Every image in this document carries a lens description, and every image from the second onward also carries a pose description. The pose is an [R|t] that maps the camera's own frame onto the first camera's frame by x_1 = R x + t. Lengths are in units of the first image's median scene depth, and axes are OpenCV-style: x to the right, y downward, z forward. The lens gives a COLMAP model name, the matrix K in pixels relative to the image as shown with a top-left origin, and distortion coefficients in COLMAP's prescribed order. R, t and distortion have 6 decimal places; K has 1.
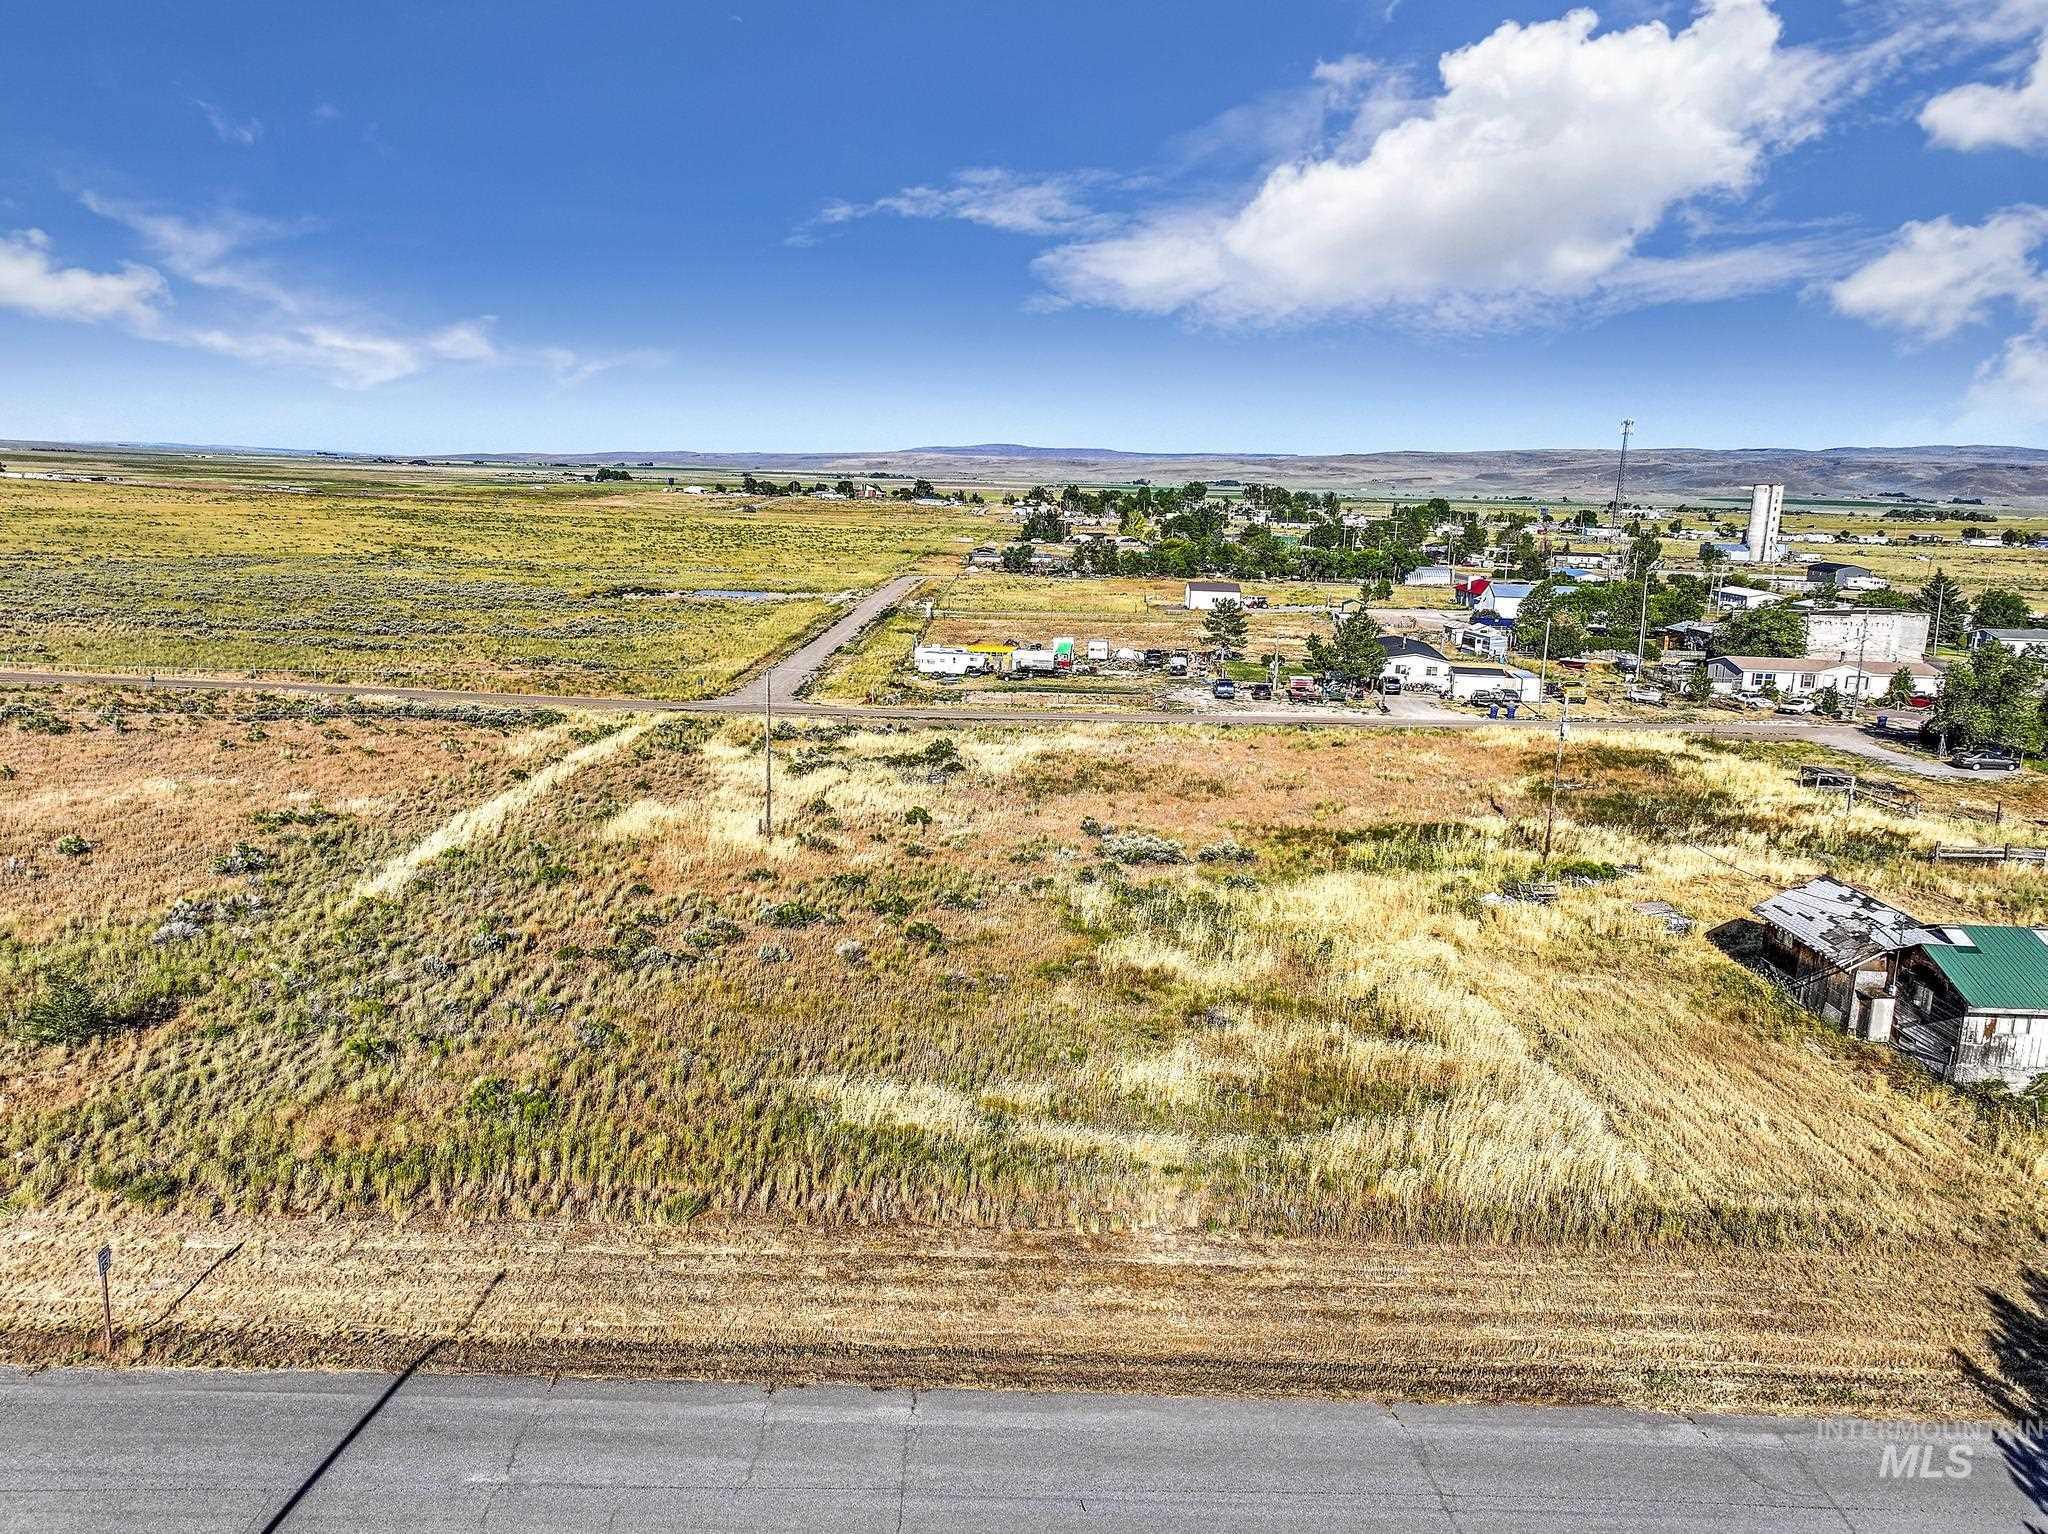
lens RADIAL K [[1470.3, 0, 1025.1], [0, 1470.3, 807.0], [0, 0, 1]] dist [0.007012, -0.001284]
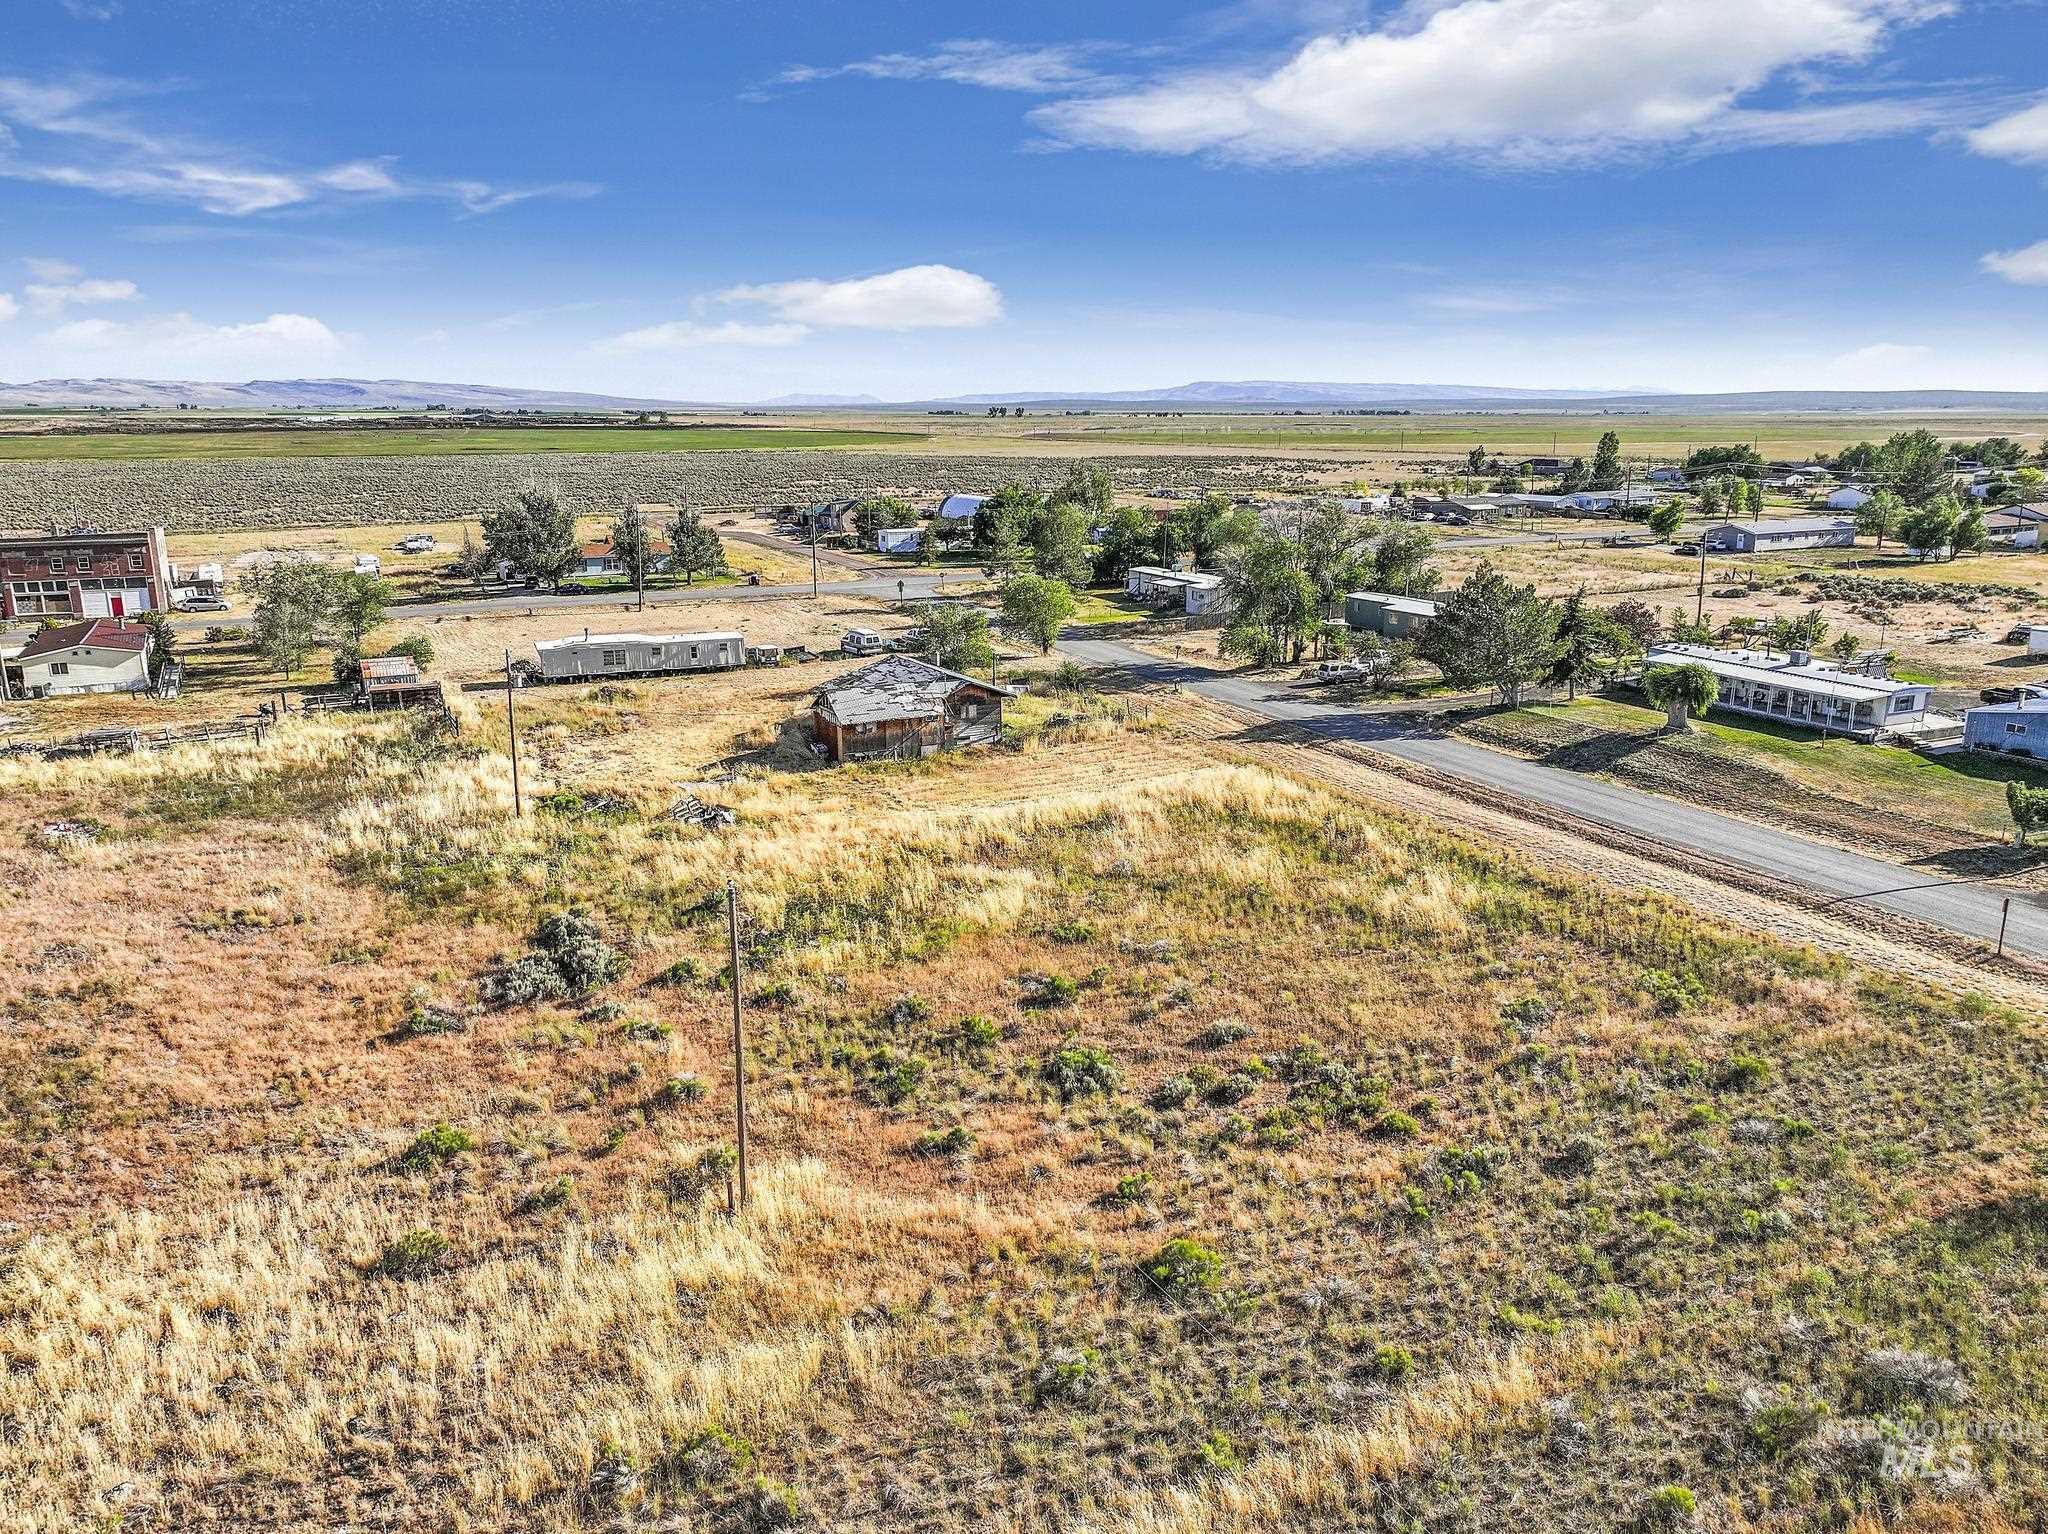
lens RADIAL K [[1435.7, 0, 1036.0], [0, 1435.7, 770.0], [0, 0, 1]] dist [0.010007, 0.002644]
pose [[-0.458190, -0.248310, 0.853466, -0.587476], [0.183480, 0.913085, 0.364158, -0.267460], [-0.869711, 0.323447, -0.372806, 1.000826]]
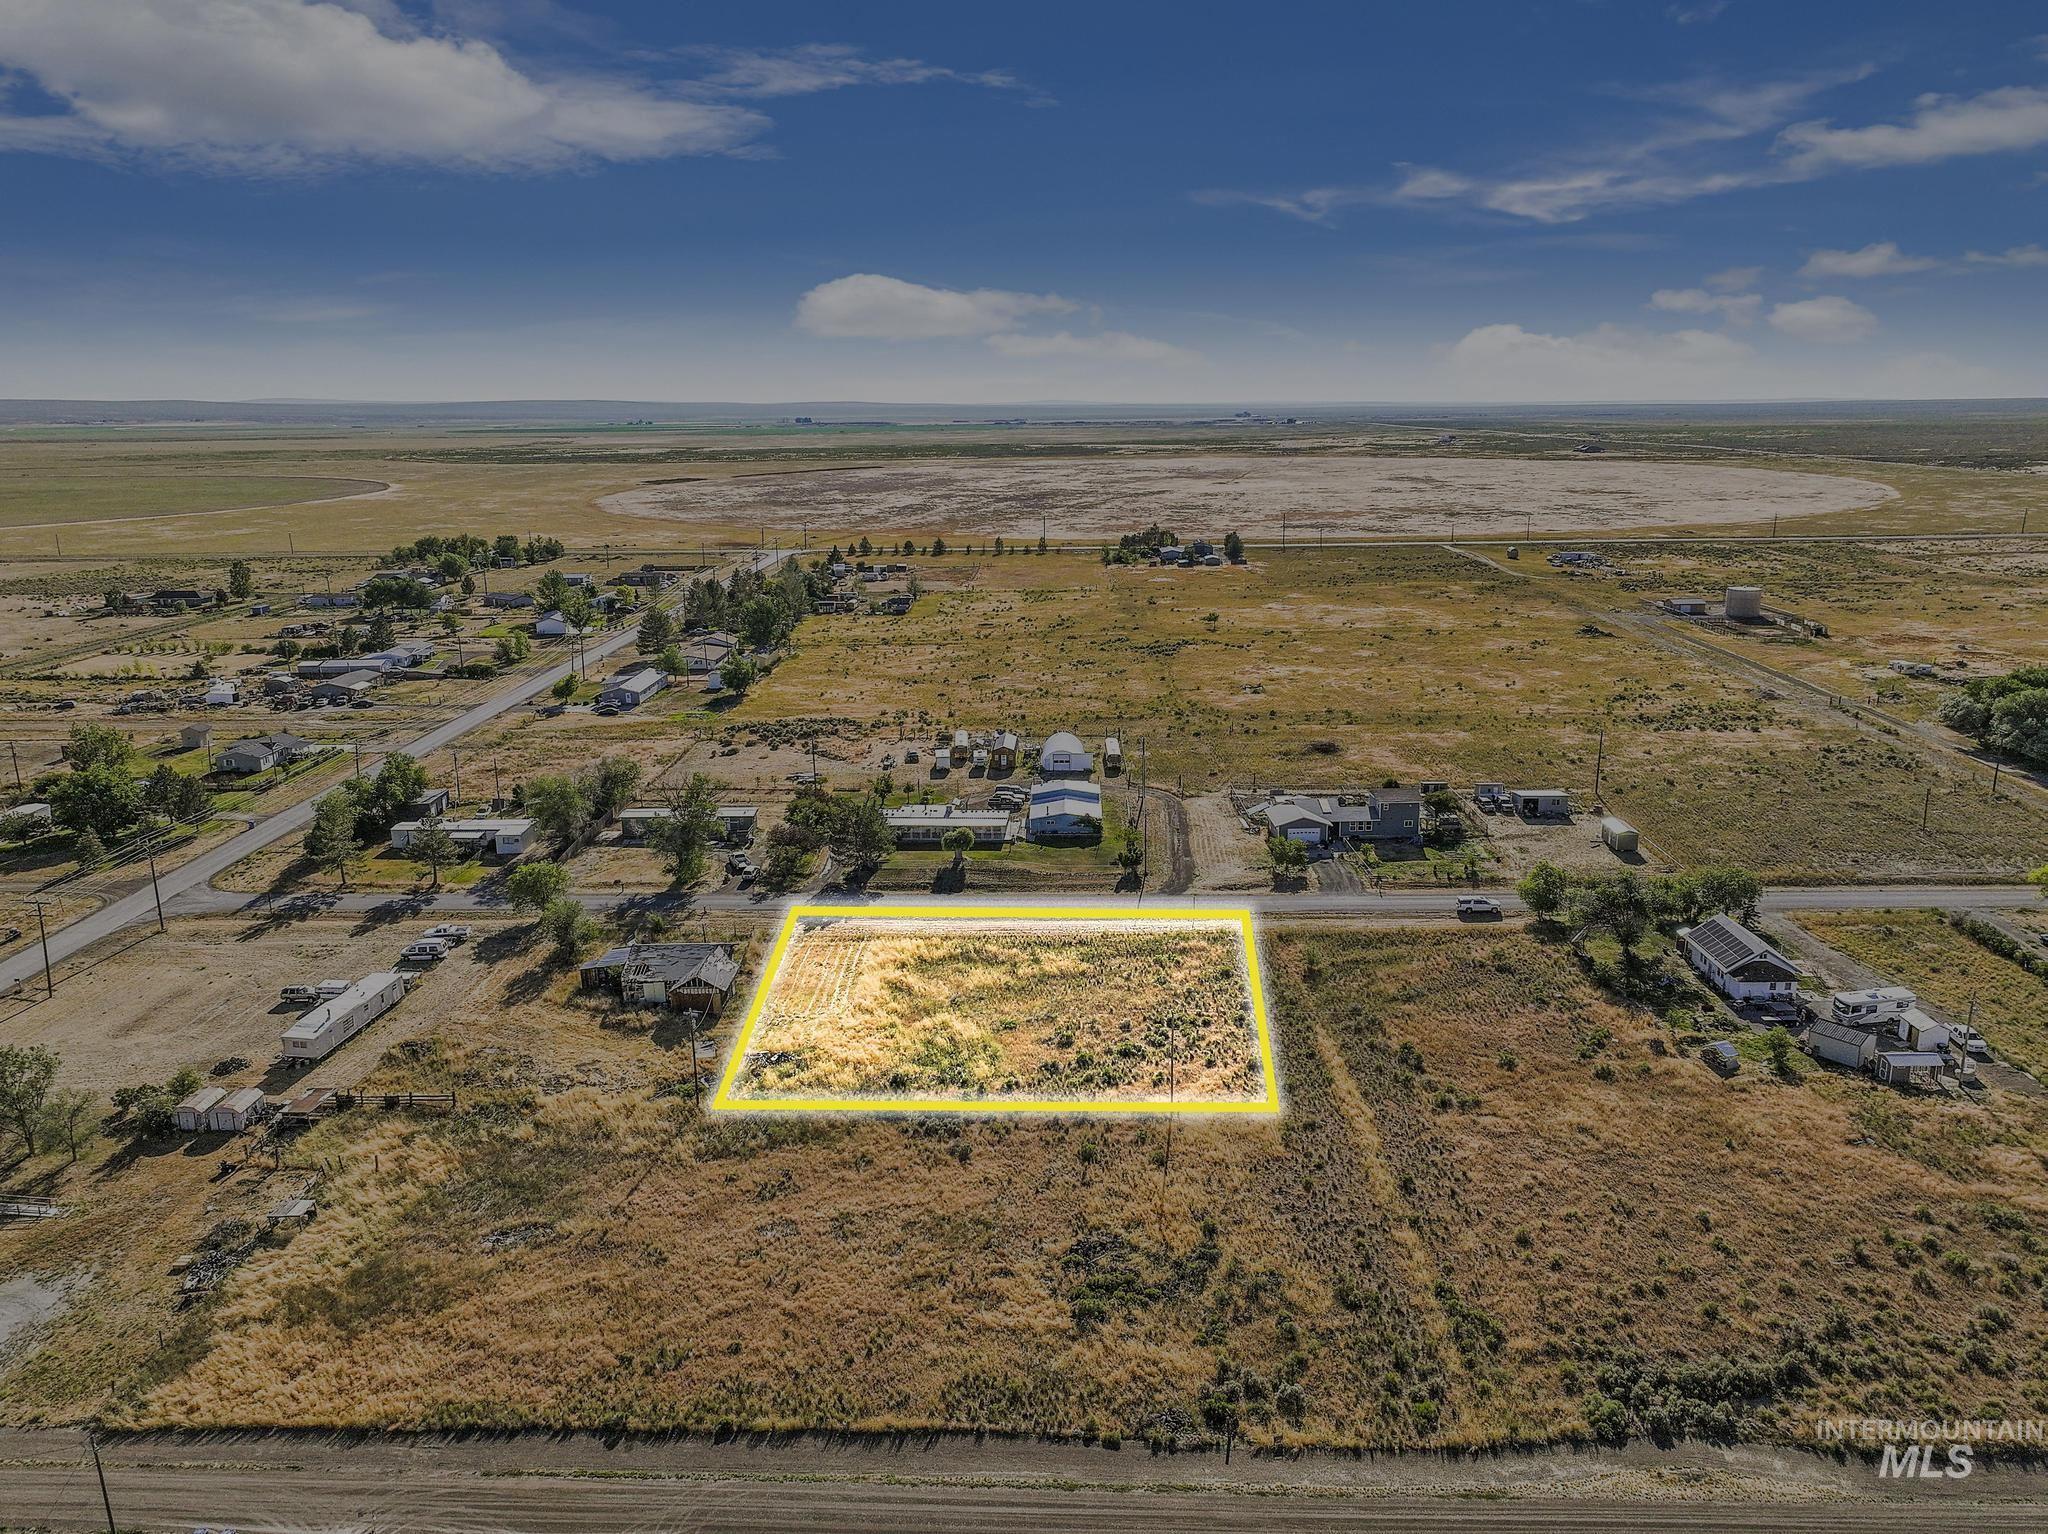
lens RADIAL K [[1452.2, 0, 1029.6], [0, 1452.2, 776.8], [0, 0, 1]] dist [0.002490, 0.002405]
pose [[-0.999384, -0.029141, 0.019539, -0.036481], [-0.016923, 0.888205, 0.459136, -0.994512], [-0.030734, 0.458522, -0.888151, 2.162336]]
